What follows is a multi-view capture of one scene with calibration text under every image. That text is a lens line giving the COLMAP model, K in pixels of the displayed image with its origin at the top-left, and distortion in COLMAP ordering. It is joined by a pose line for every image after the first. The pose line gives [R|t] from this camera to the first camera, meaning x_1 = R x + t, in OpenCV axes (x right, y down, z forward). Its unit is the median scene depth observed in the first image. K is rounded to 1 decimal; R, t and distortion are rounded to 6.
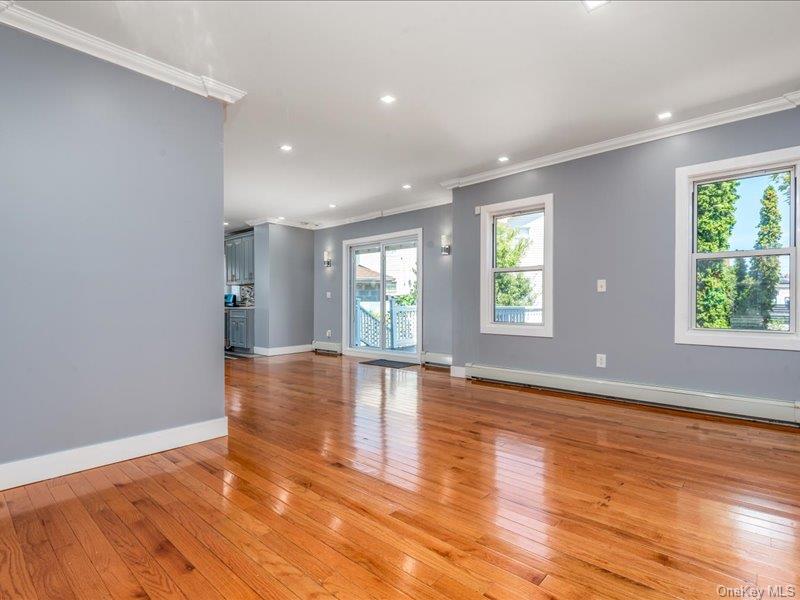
lens RADIAL K [[412.5, 0, 397.6], [0, 412.5, 304.1], [0, 0, 1]] dist [0.028303, -0.008509]
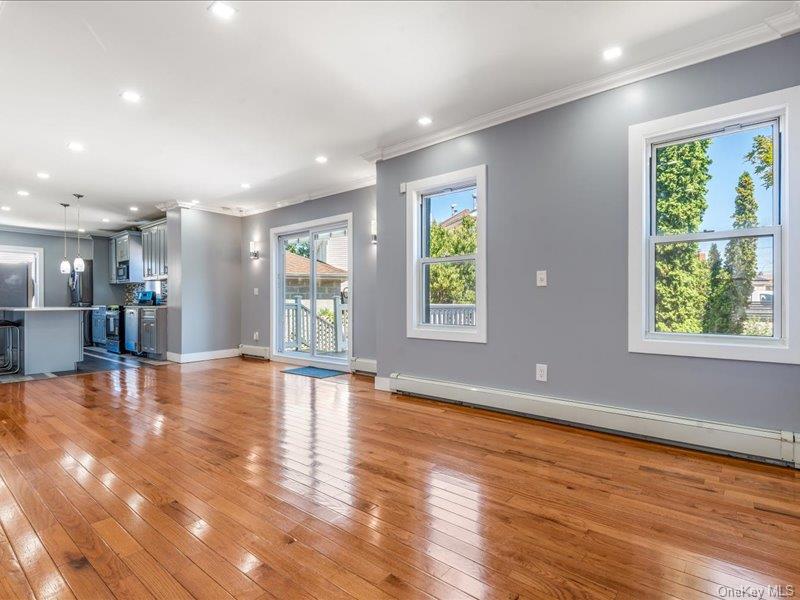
lens RADIAL K [[412.5, 0, 399.8], [0, 412.5, 300.1], [0, 0, 1]] dist [0.028303, -0.008509]
pose [[0.999343, -0.001457, 0.036209, 0.138932], [0.001617, 0.999989, -0.004396, 0.000325], [-0.036202, 0.004452, 0.999335, 0.159206]]
